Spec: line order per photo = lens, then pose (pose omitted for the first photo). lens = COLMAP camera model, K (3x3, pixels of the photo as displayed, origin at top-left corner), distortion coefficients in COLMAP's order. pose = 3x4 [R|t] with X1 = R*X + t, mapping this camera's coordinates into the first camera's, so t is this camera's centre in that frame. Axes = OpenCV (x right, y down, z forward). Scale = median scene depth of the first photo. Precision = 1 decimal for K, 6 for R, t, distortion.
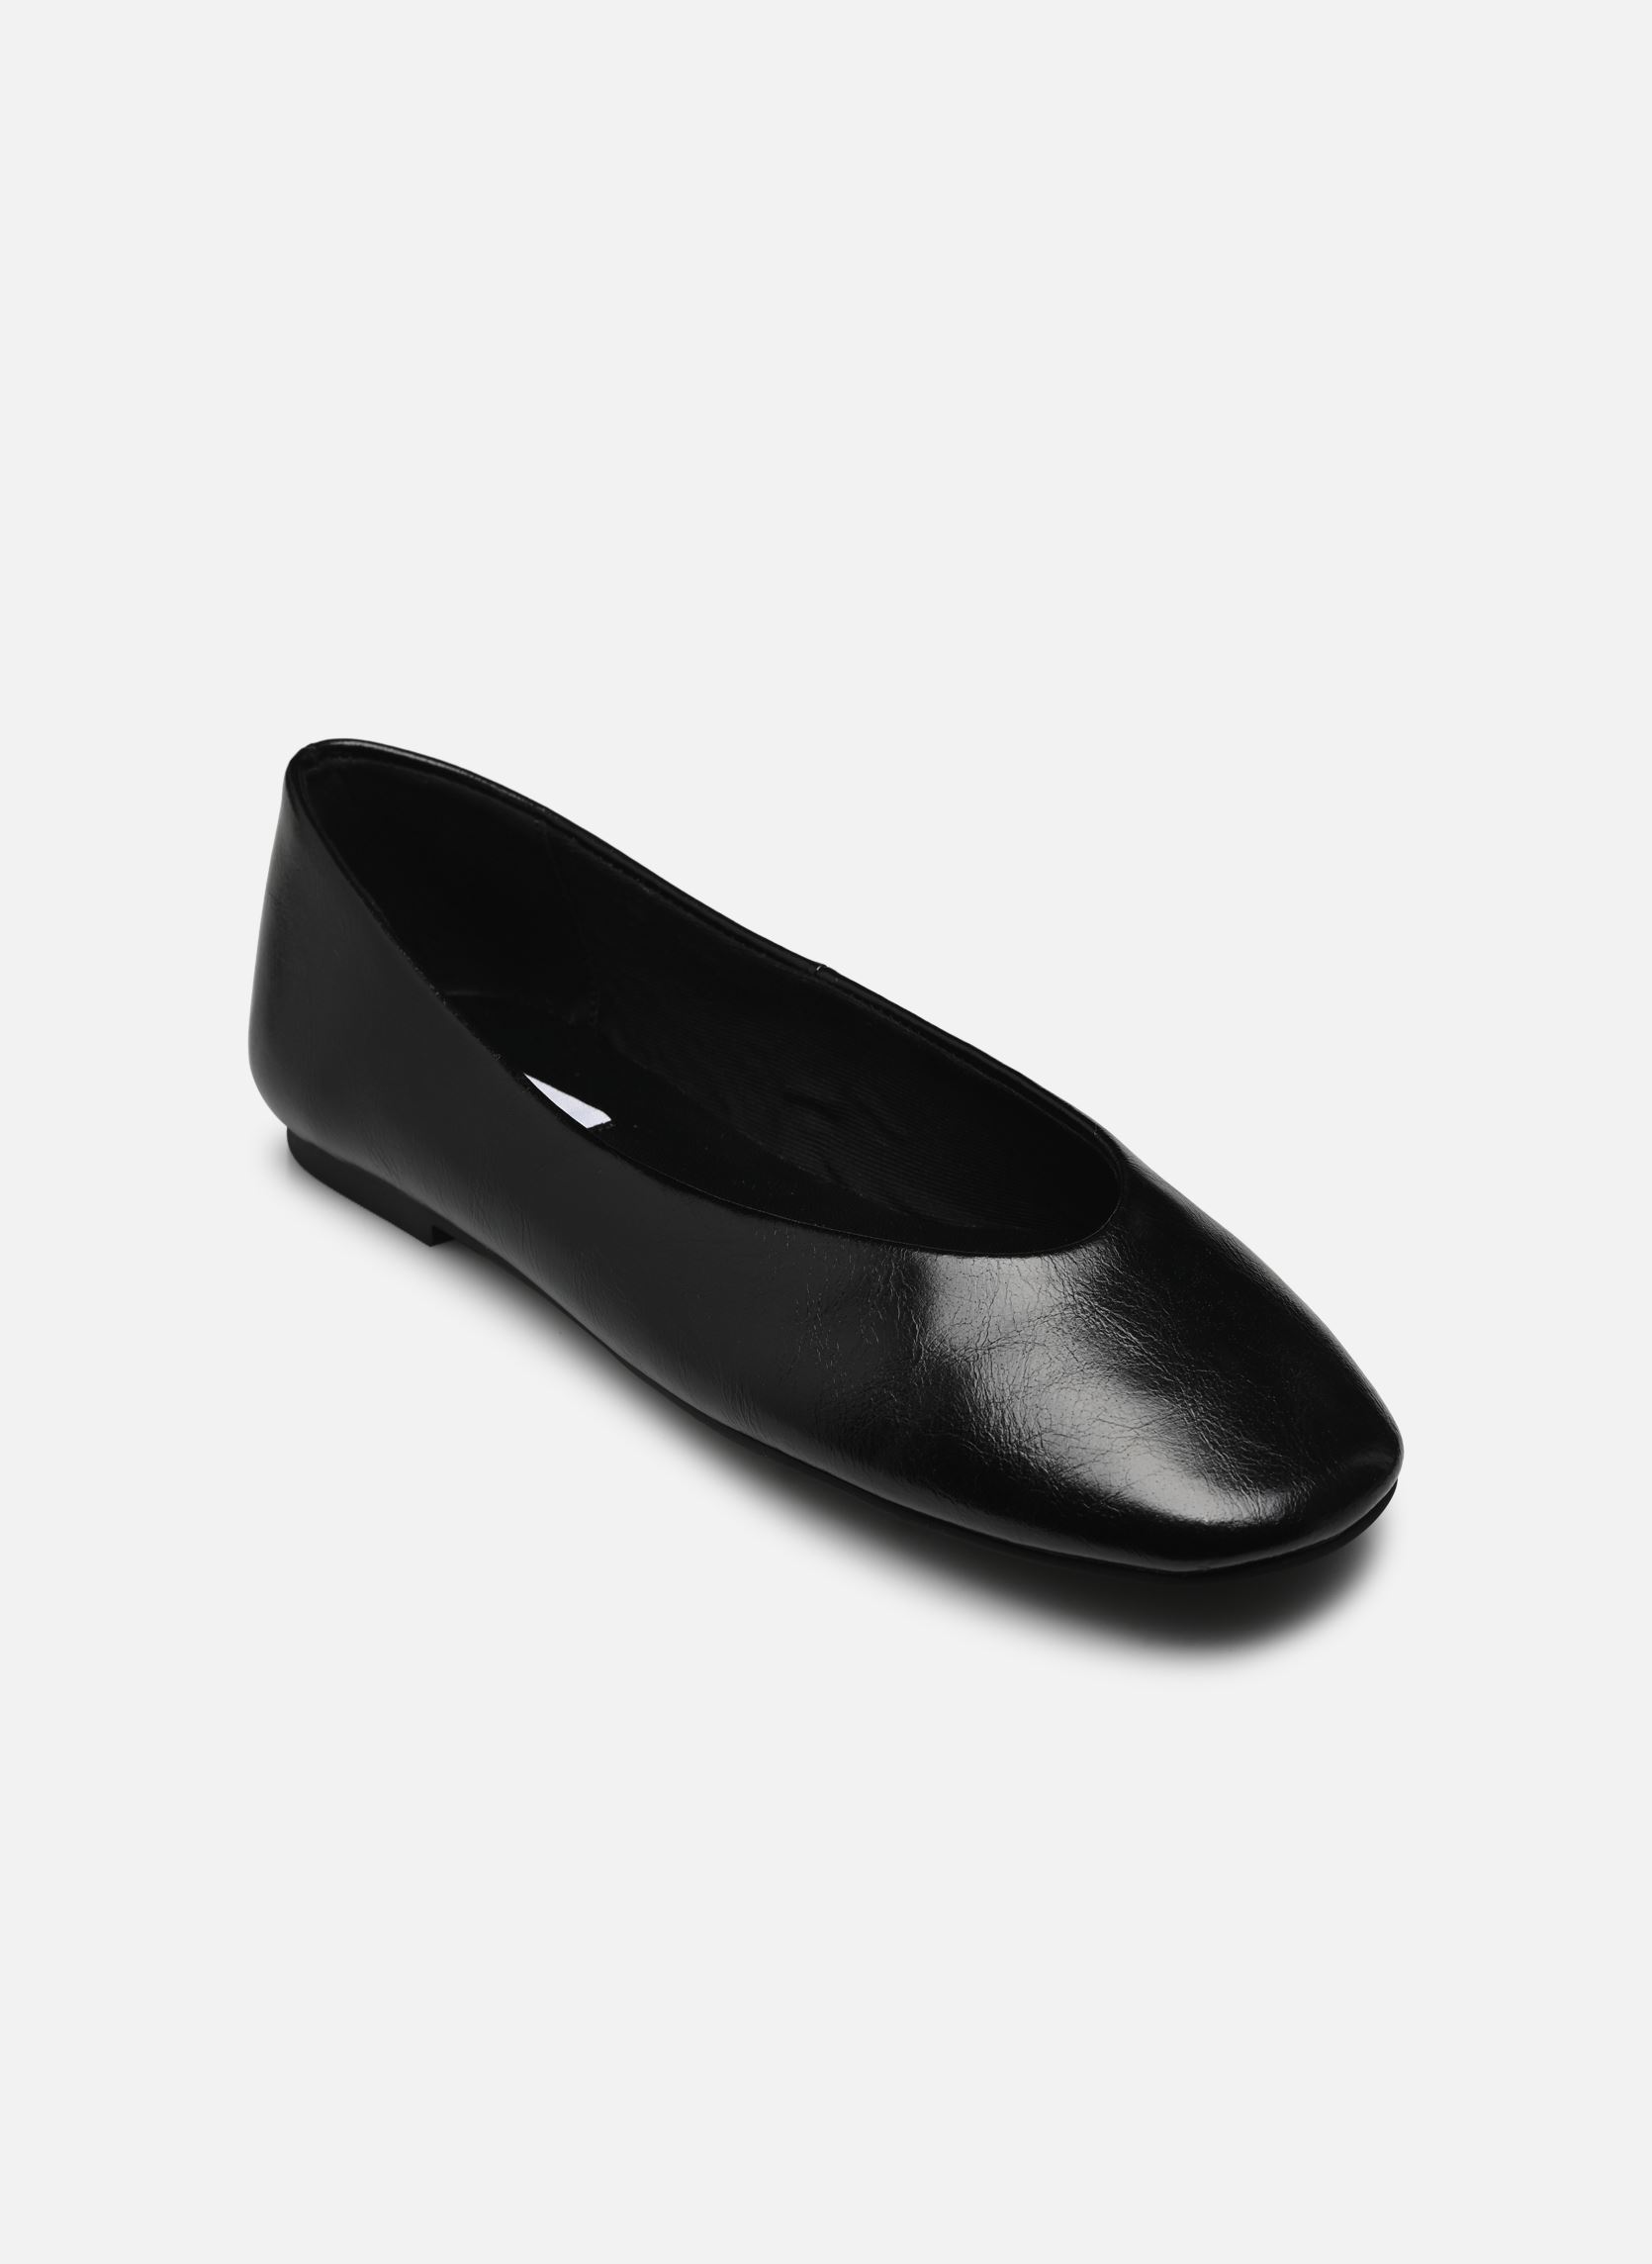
lens RADIAL K [[7269.7, 0, 826.8], [0, 7269.7, 1134.6], [0, 0, 1]] dist [-0.008237, 0.000000]
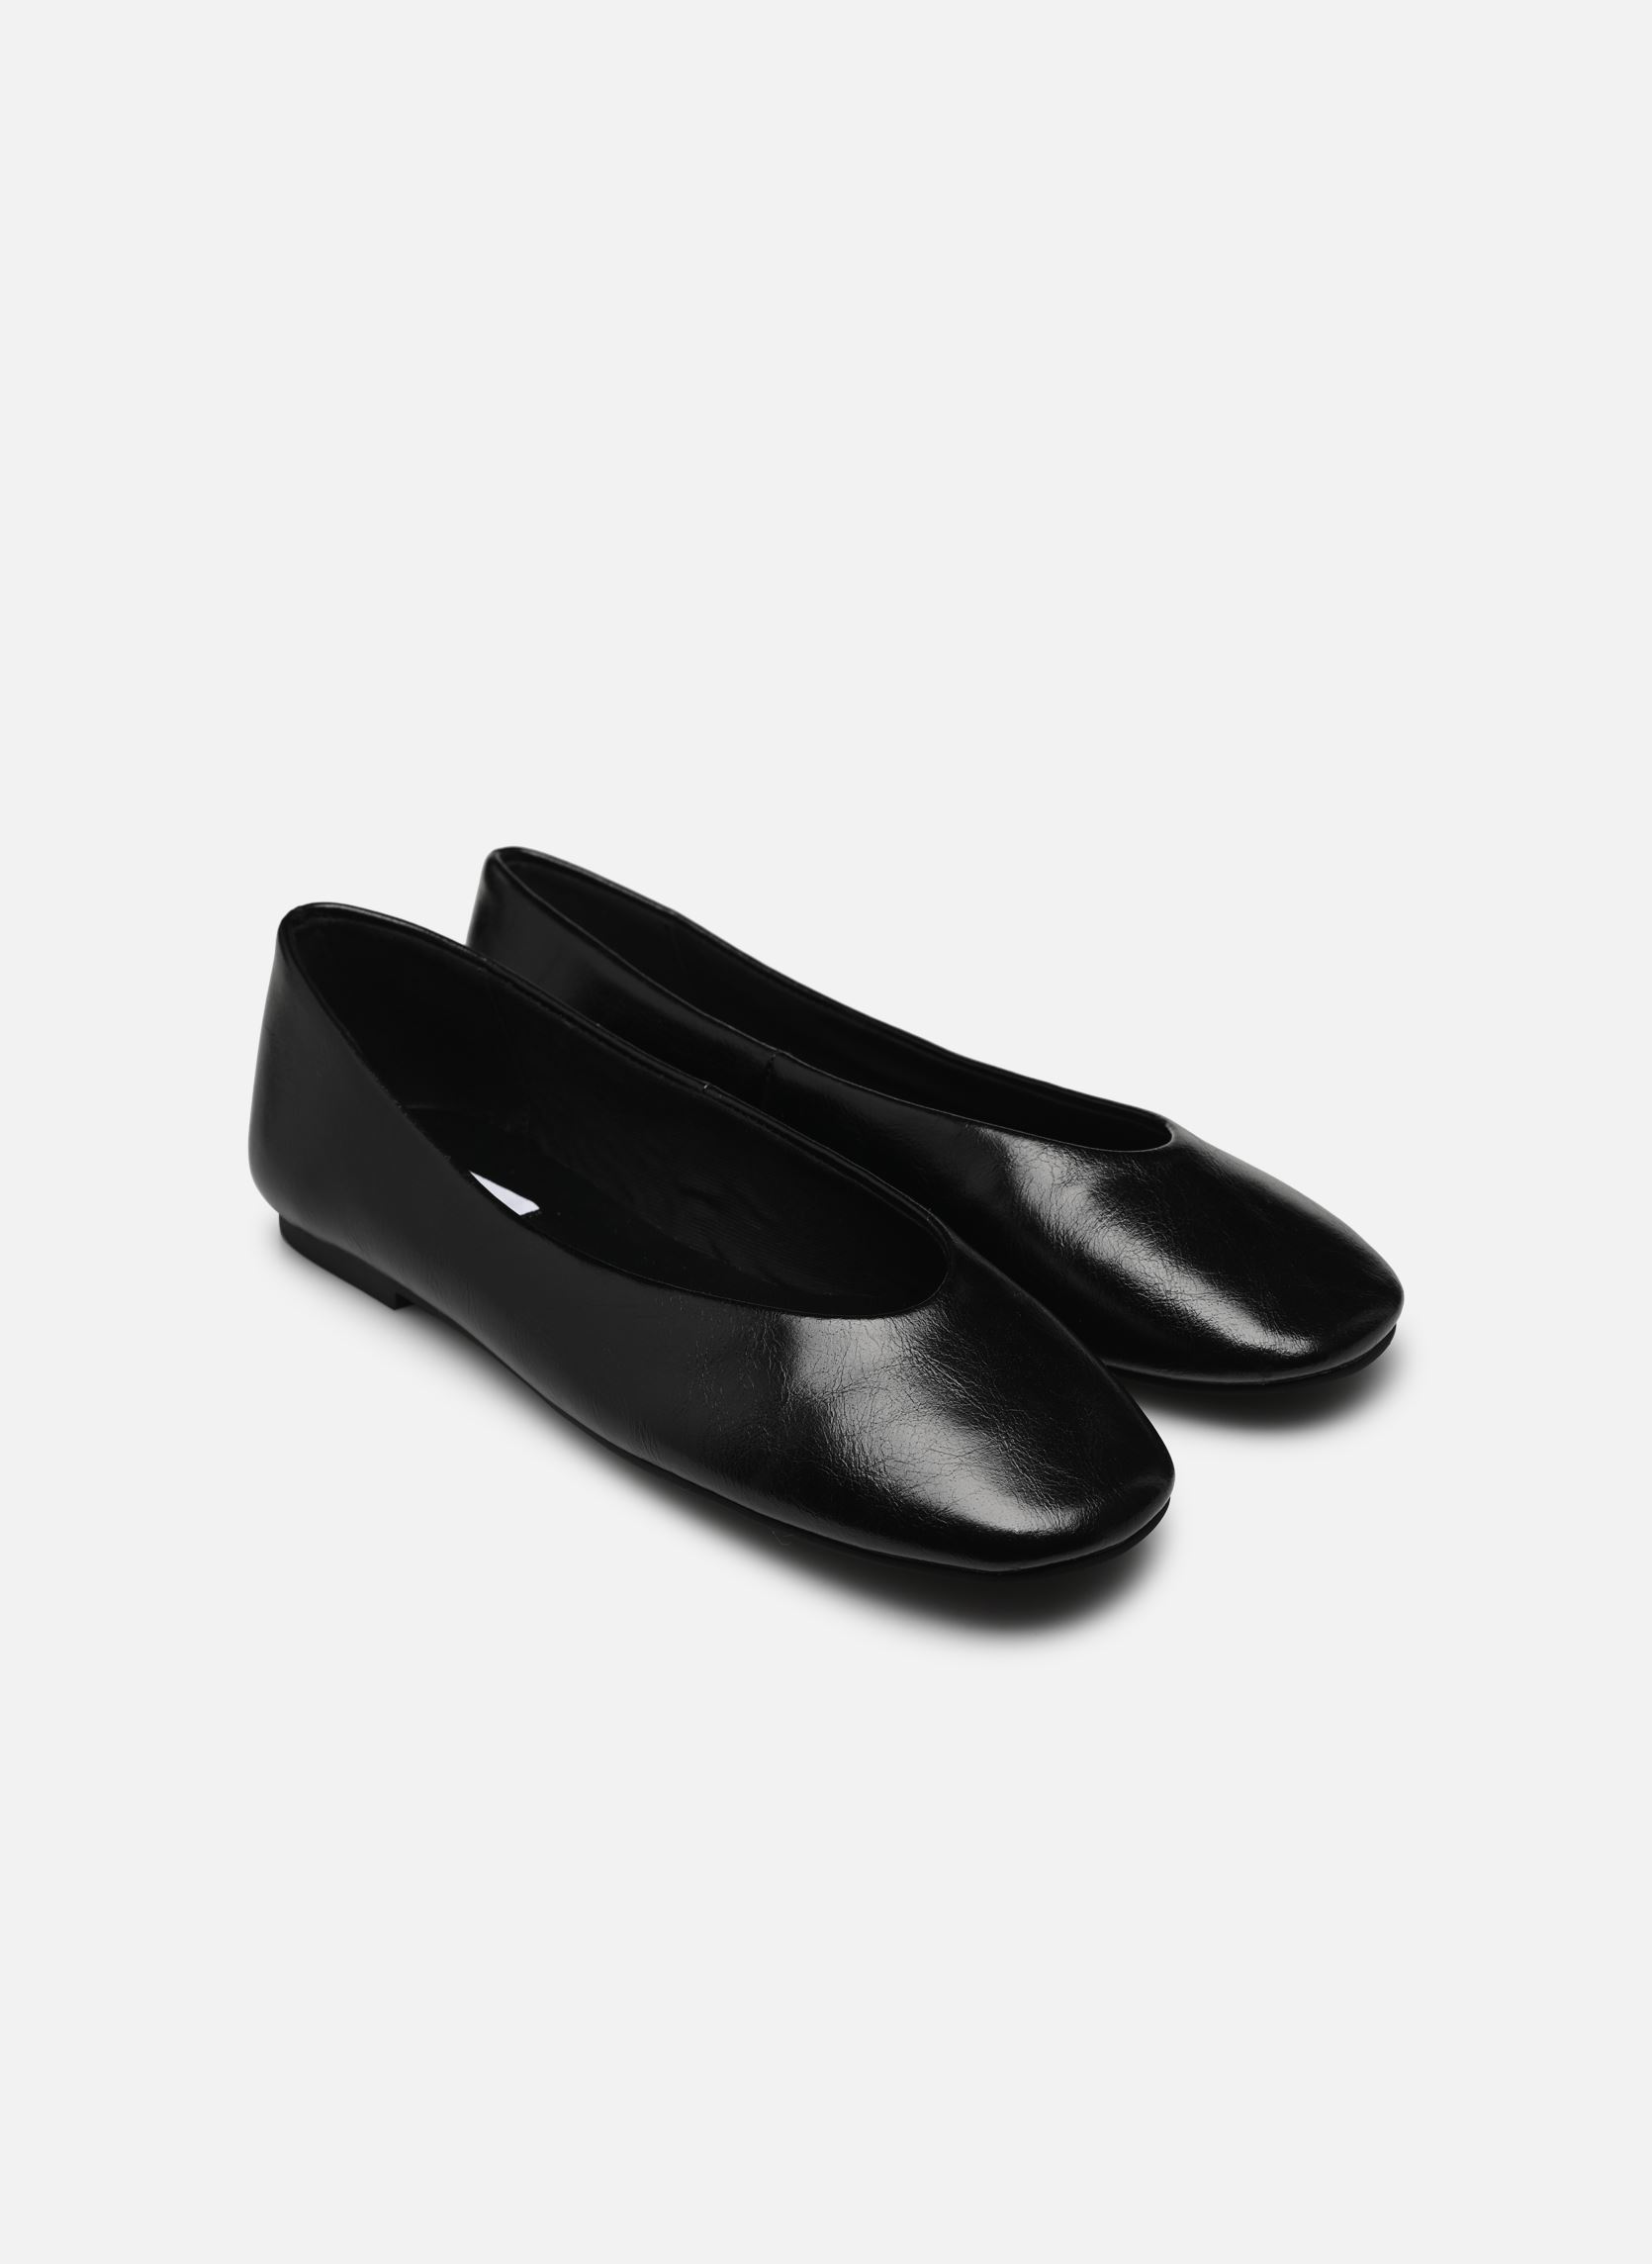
lens RADIAL K [[7269.7, 0, 825.0], [0, 7269.7, 1129.9], [0, 0, 1]] dist [-0.008237, 0.000000]
pose [[0.999962, 0.000808, 0.008626, 0.008528], [-0.000752, 0.999979, -0.006432, -0.007511], [-0.008631, 0.006425, 0.999942, -0.246047]]
